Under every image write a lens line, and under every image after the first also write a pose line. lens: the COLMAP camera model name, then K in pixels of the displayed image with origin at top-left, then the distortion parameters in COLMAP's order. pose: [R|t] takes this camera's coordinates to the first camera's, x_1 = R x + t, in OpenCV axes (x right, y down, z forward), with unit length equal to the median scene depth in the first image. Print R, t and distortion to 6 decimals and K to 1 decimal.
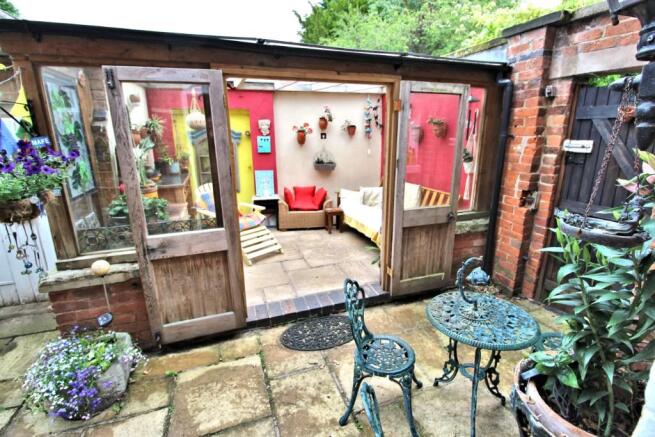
lens RADIAL K [[308.9, 0, 331.5], [0, 308.9, 214.5], [0, 0, 1]] dist [0.000015, -0.013579]
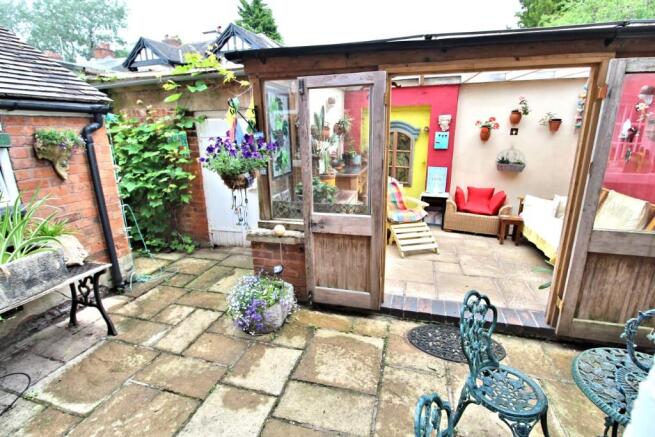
lens RADIAL K [[308.9, 0, 331.5], [0, 308.9, 214.5], [0, 0, 1]] dist [0.000015, -0.013579]
pose [[0.813271, 0.148447, -0.562632, 0.145378], [-0.141591, 0.988334, 0.056099, -0.002067], [0.564396, 0.034040, 0.824802, 0.012861]]
